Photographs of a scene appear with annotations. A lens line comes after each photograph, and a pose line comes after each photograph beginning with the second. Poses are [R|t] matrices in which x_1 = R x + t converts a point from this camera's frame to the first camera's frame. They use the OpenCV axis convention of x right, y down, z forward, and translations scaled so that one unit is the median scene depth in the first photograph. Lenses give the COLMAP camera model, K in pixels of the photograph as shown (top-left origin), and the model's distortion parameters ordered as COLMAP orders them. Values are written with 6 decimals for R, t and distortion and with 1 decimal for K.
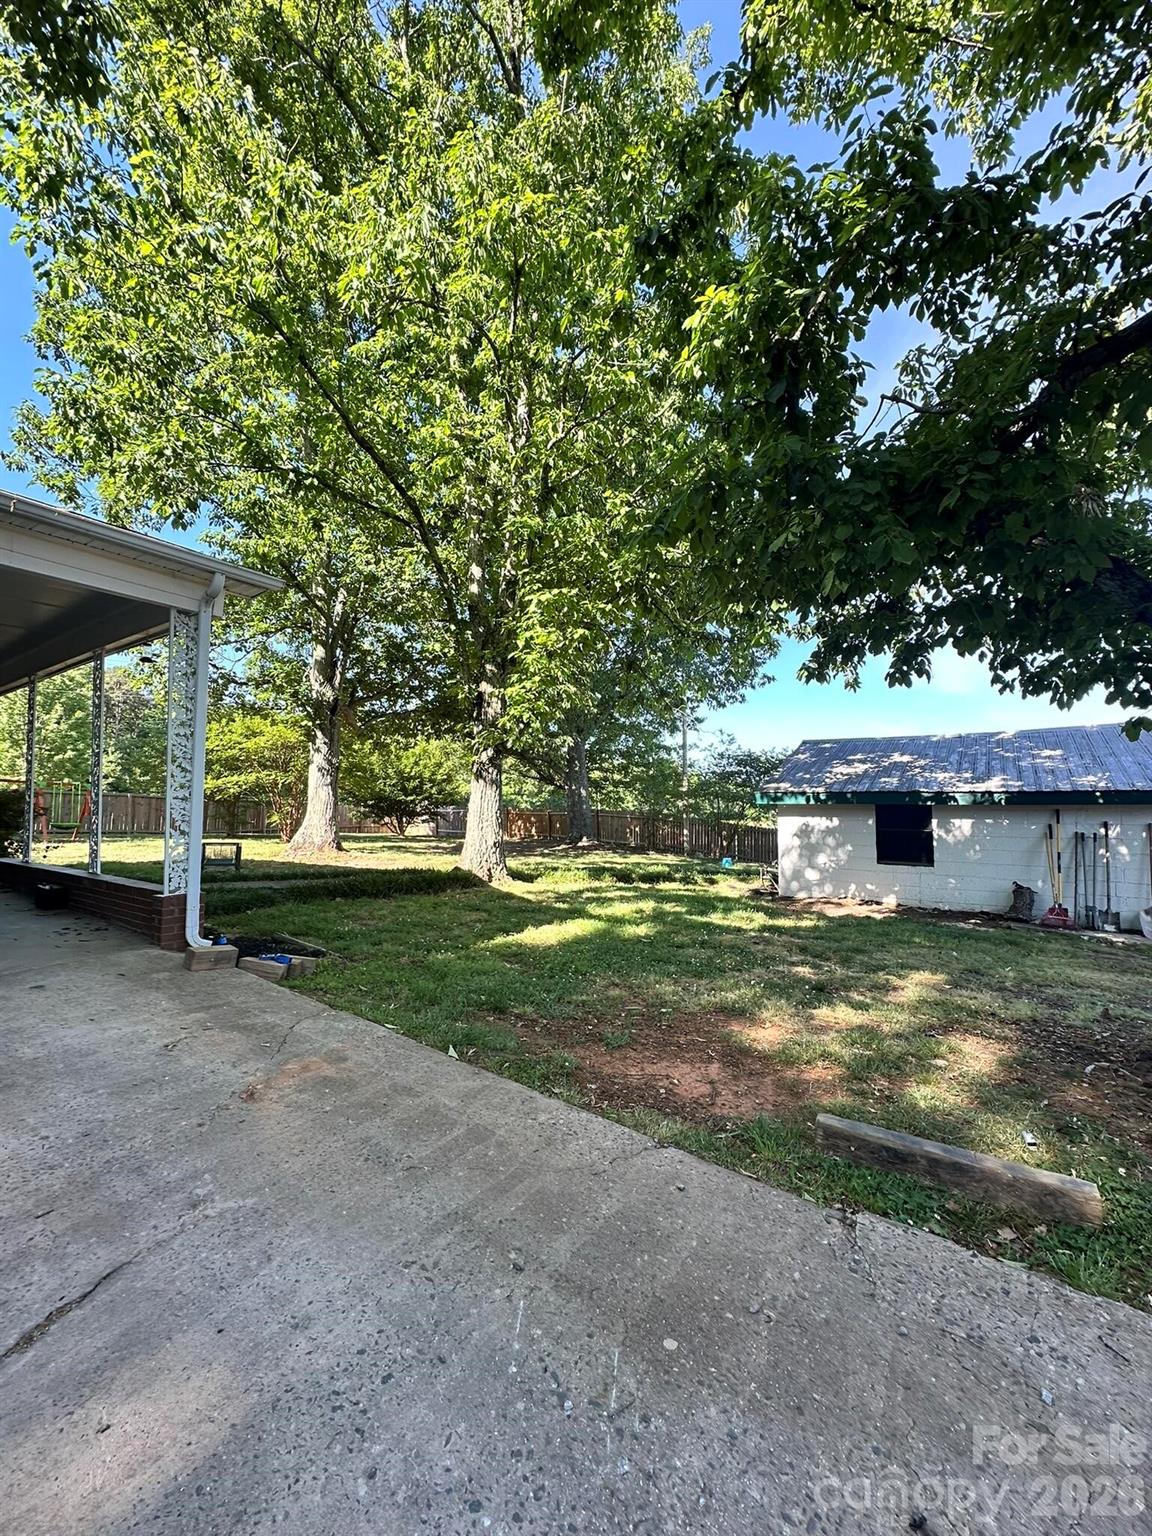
lens RADIAL K [[607.5, 0, 576.0], [0, 607.5, 768.0], [0, 0, 1]] dist [0.001518, -0.000164]
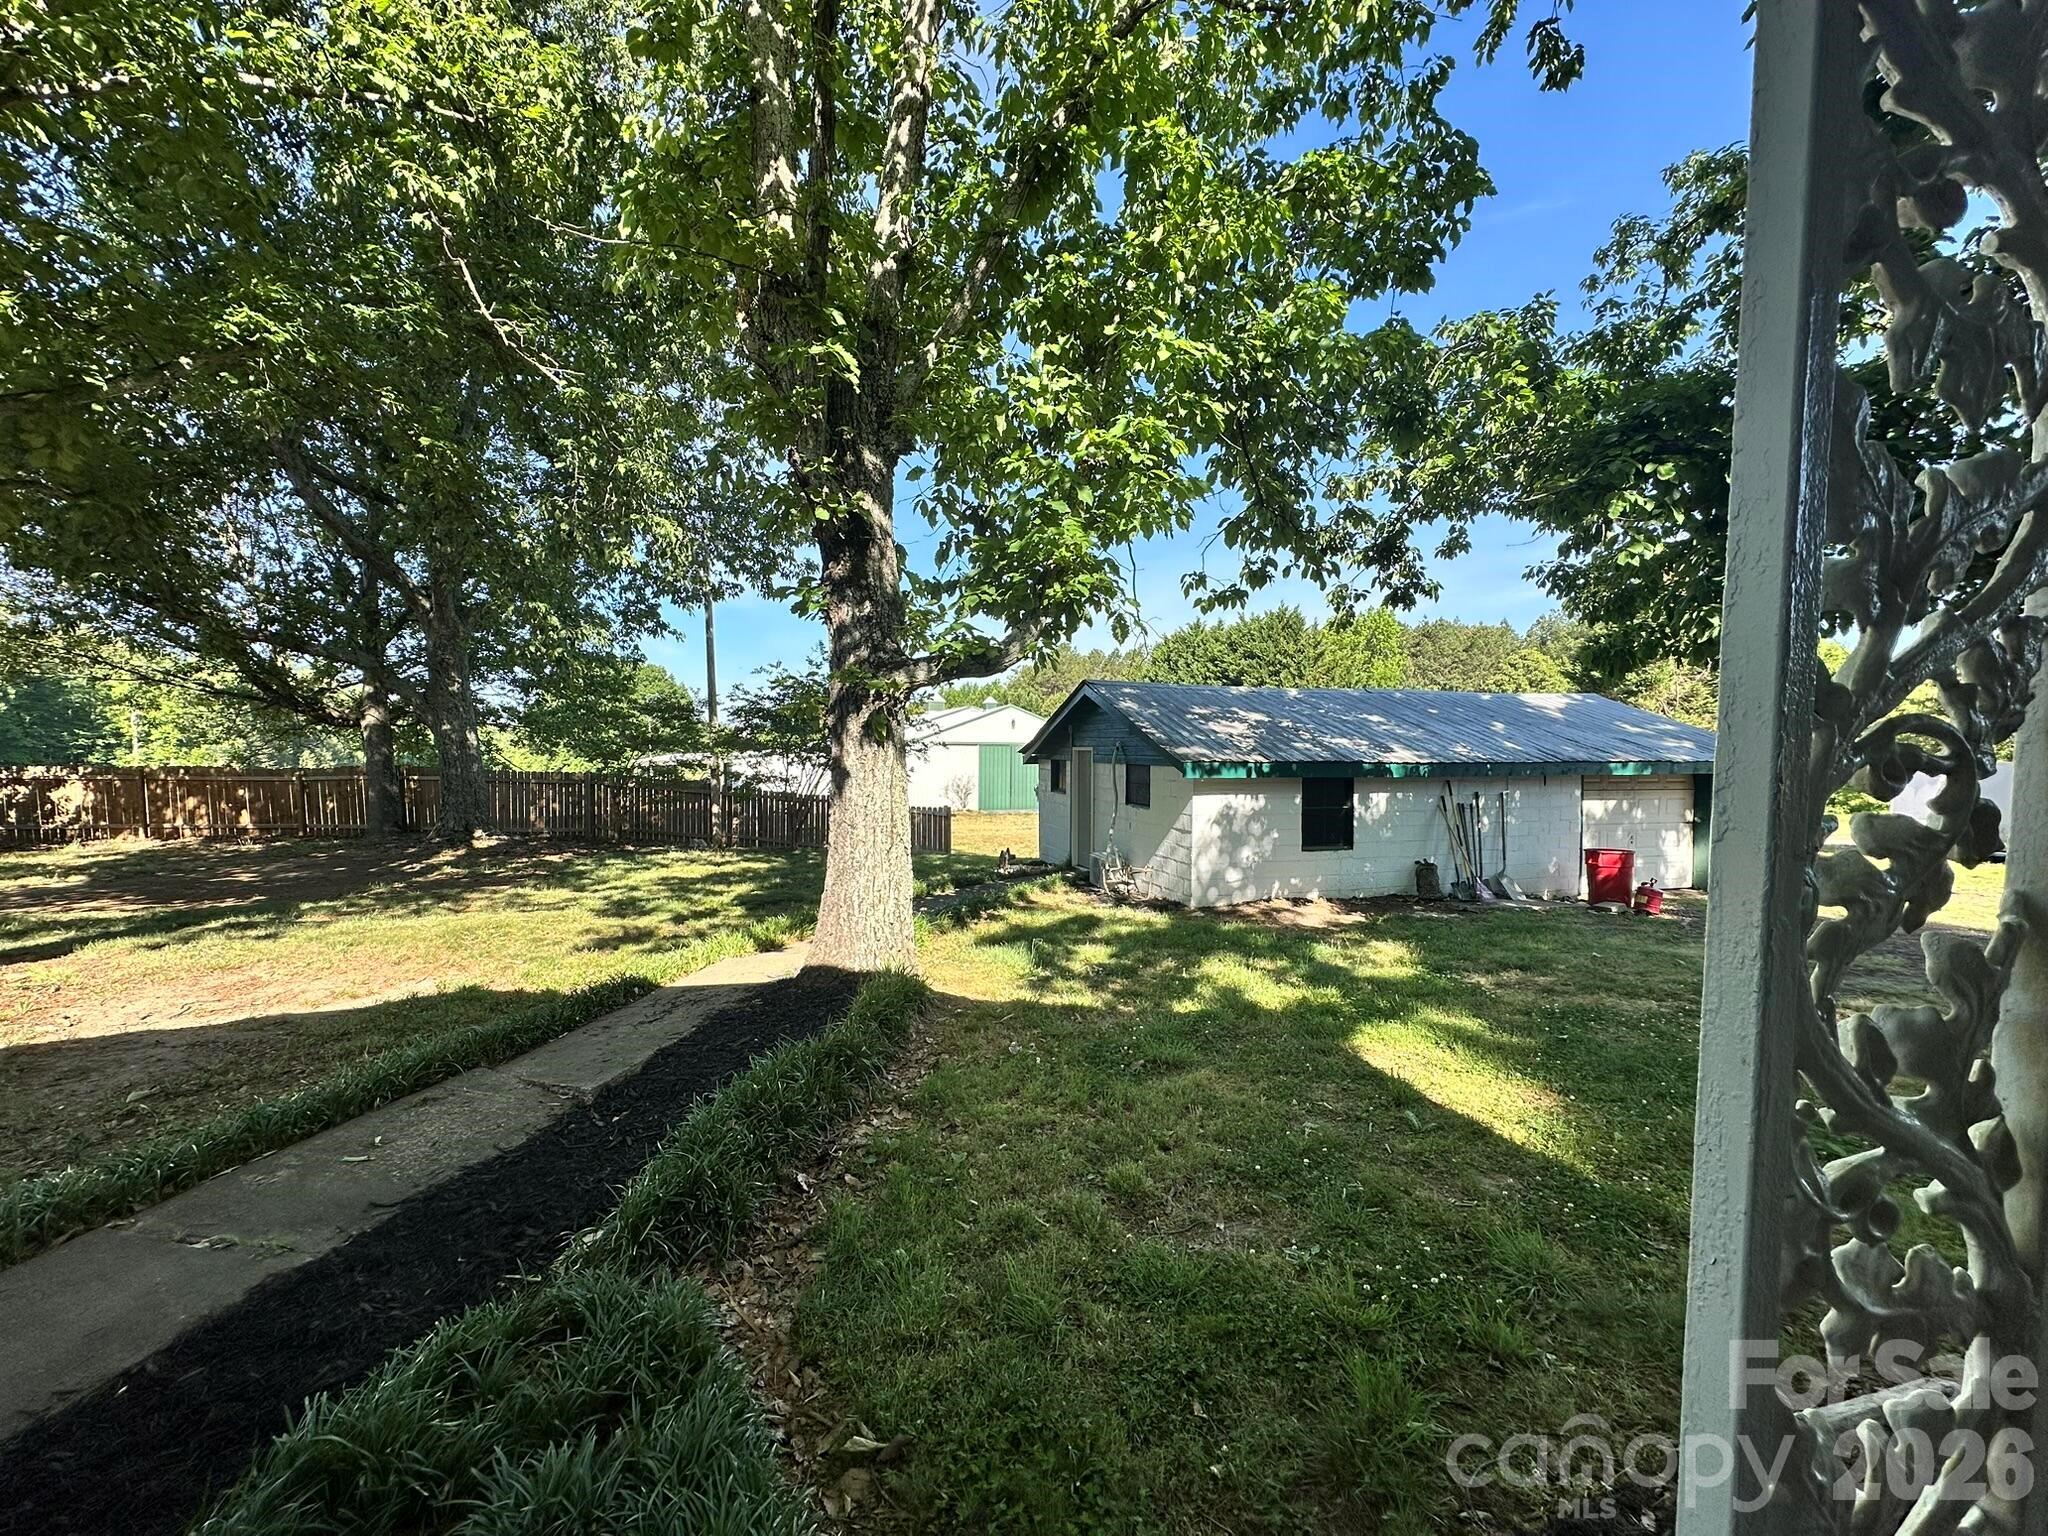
lens RADIAL K [[823.5, 0, 1024.0], [0, 823.5, 768.0], [0, 0, 1]] dist [-0.054522, -0.000033]
pose [[0.630173, -0.017890, 0.776249, -0.529658], [-0.047616, 0.996962, 0.061633, 0.000209], [-0.774993, -0.075801, 0.627407, 0.599890]]
